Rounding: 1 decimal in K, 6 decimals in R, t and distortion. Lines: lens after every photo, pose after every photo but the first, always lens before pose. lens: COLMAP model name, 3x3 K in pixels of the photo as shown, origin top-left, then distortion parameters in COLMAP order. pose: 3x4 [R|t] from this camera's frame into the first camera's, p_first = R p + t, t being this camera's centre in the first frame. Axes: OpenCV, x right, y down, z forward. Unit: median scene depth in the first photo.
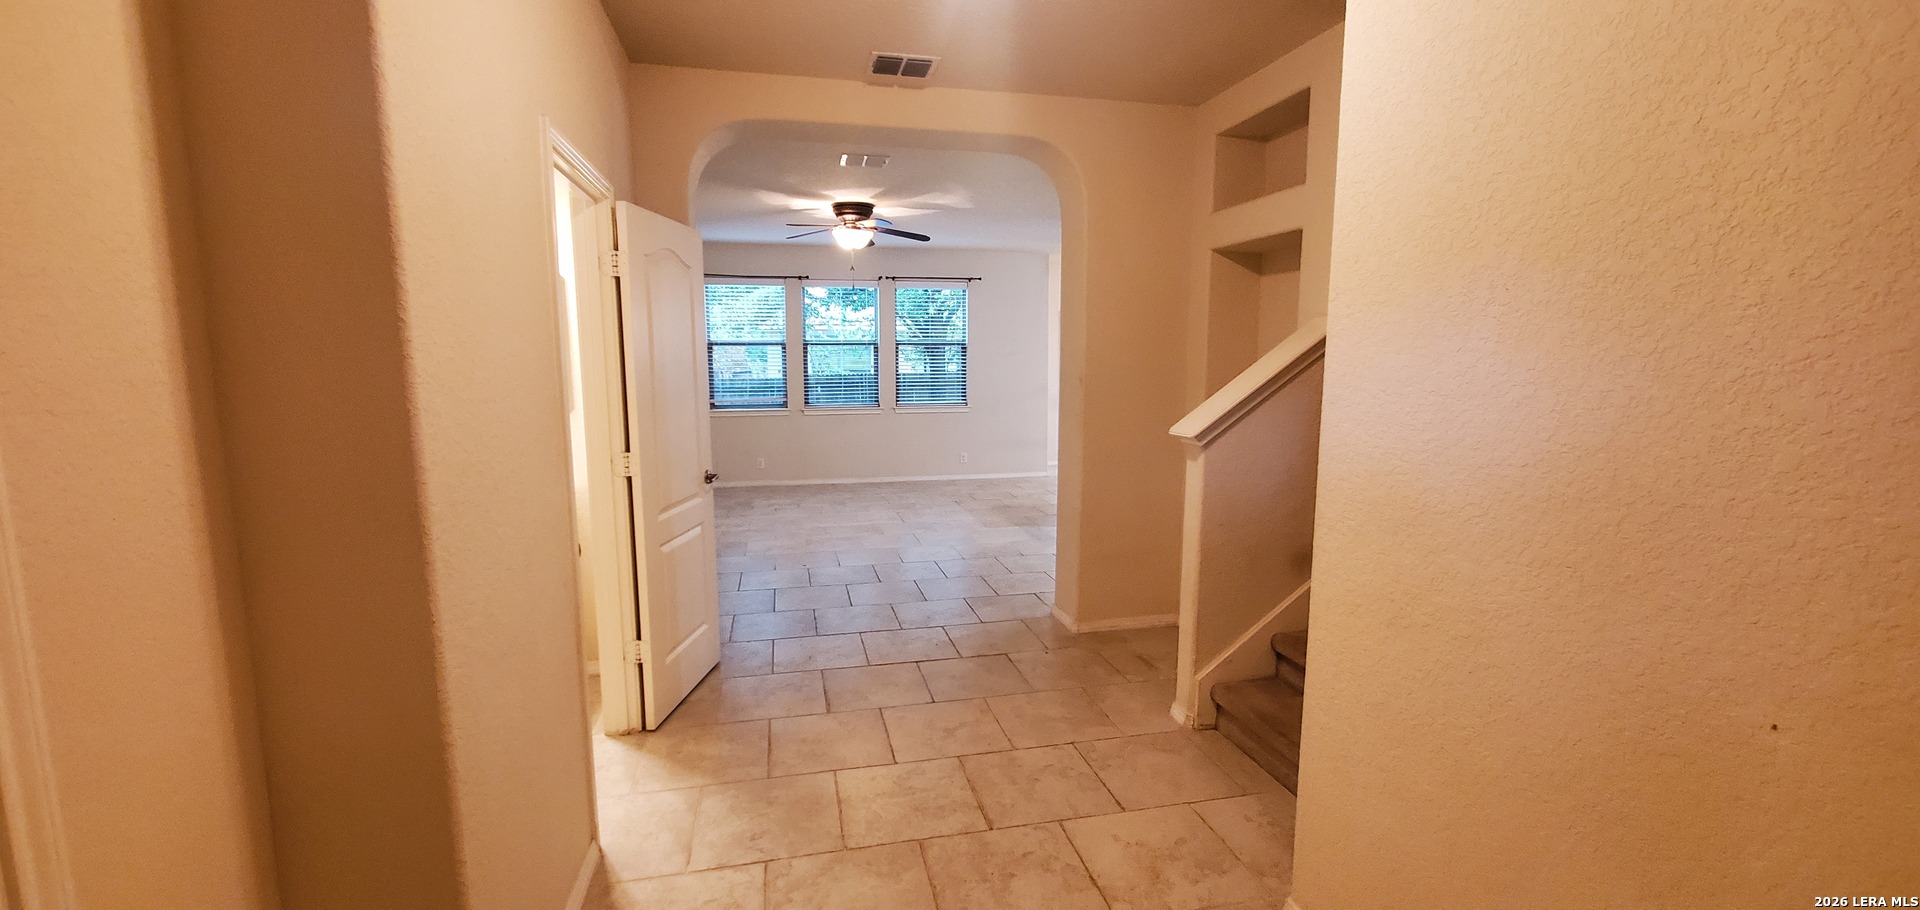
lens RADIAL K [[760.4, 0, 947.7], [0, 760.4, 455.2], [0, 0, 1]] dist [-0.004034, 0.000182]
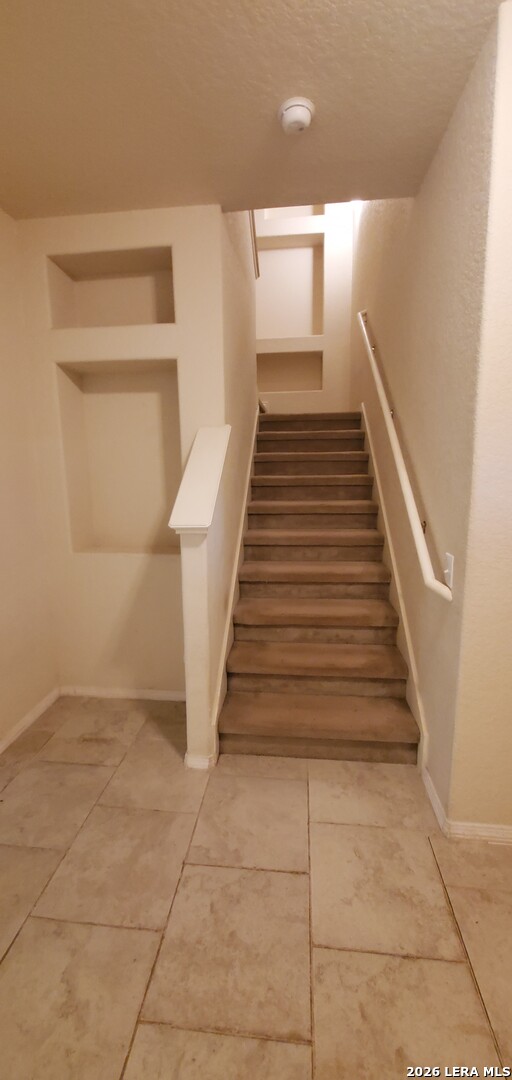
lens RADIAL K [[434.4, 0, 255.4], [0, 434.4, 521.9], [0, 0, 1]] dist [-0.000713, -0.000110]
pose [[0.318110, -0.145914, 0.936758, -0.246652], [0.137220, 0.984767, 0.106795, -0.085346], [-0.938071, 0.094569, 0.333286, 0.672989]]
